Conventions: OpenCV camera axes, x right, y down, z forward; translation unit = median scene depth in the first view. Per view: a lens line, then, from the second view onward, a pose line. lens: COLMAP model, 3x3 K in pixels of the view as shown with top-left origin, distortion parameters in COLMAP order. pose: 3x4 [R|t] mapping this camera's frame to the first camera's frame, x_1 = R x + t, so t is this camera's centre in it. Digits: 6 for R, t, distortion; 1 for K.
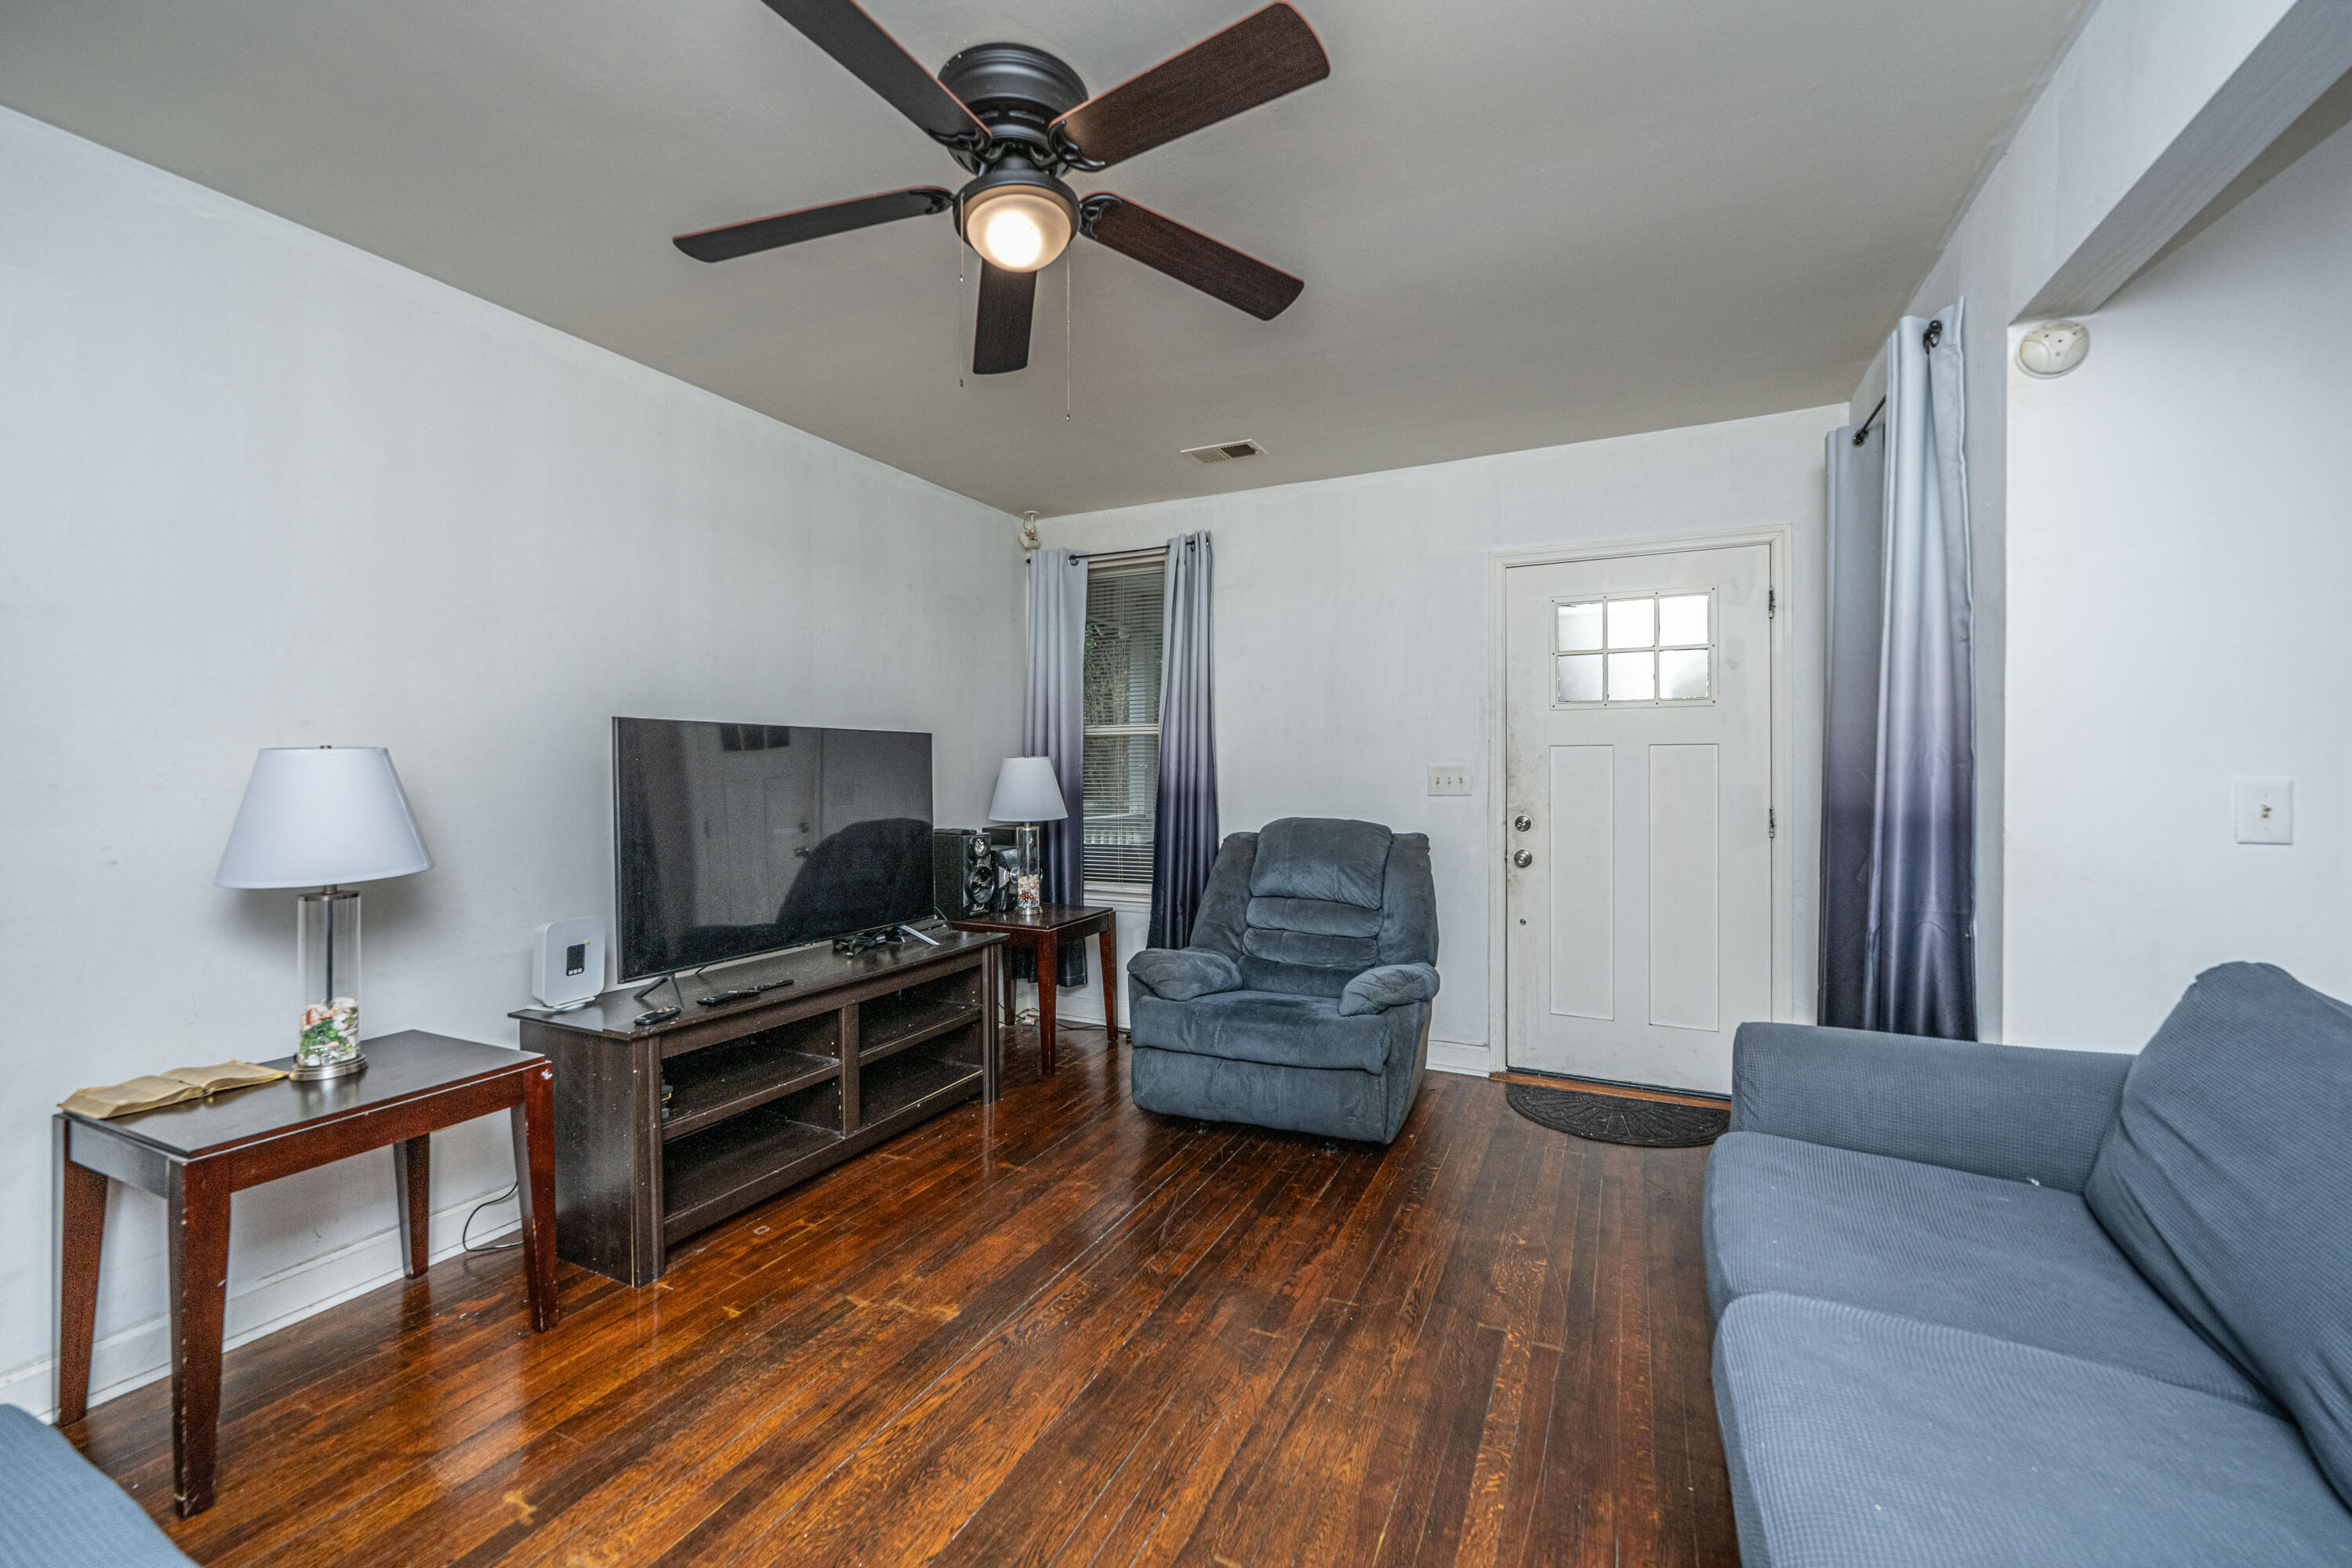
lens RADIAL K [[936.4, 0, 1189.9], [0, 936.4, 763.1], [0, 0, 1]] dist [-0.000658, 0.000196]
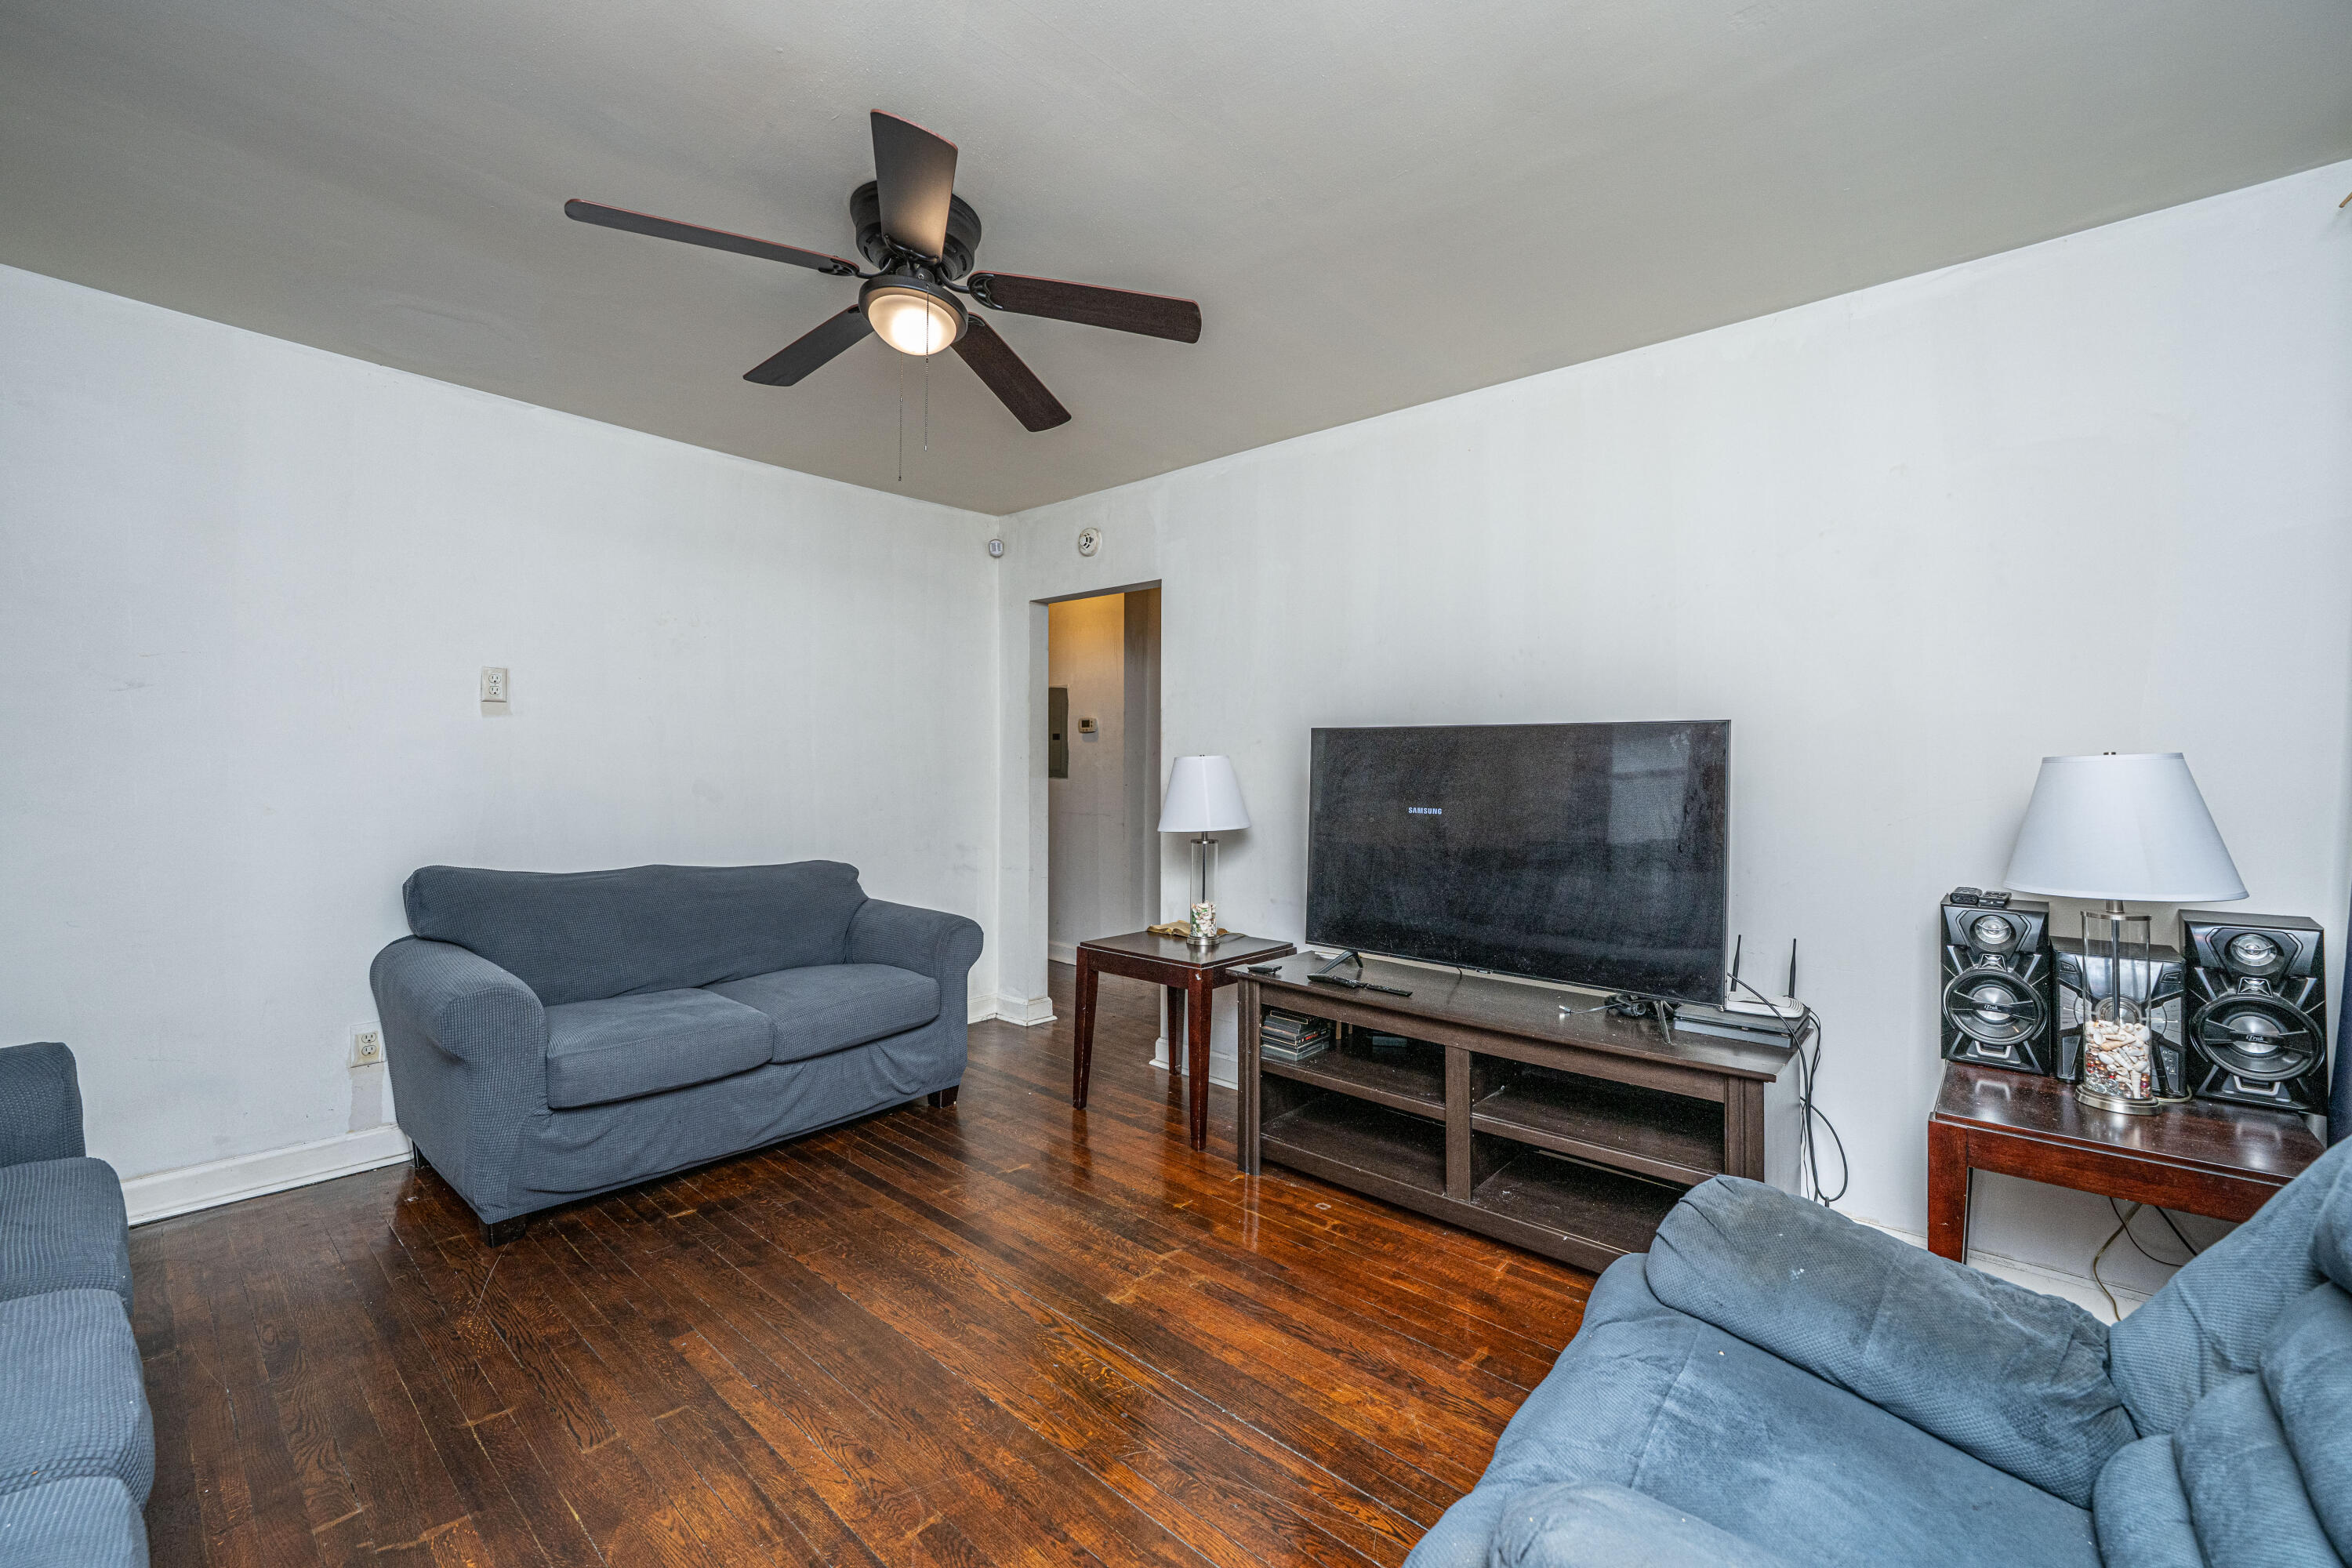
lens RADIAL K [[936.4, 0, 1189.9], [0, 936.4, 763.1], [0, 0, 1]] dist [-0.000658, 0.000196]
pose [[-0.258293, -0.000041, -0.966067, 0.649916], [-0.007870, 0.999967, 0.002062, -0.001948], [0.966035, 0.008135, -0.258285, 1.213919]]
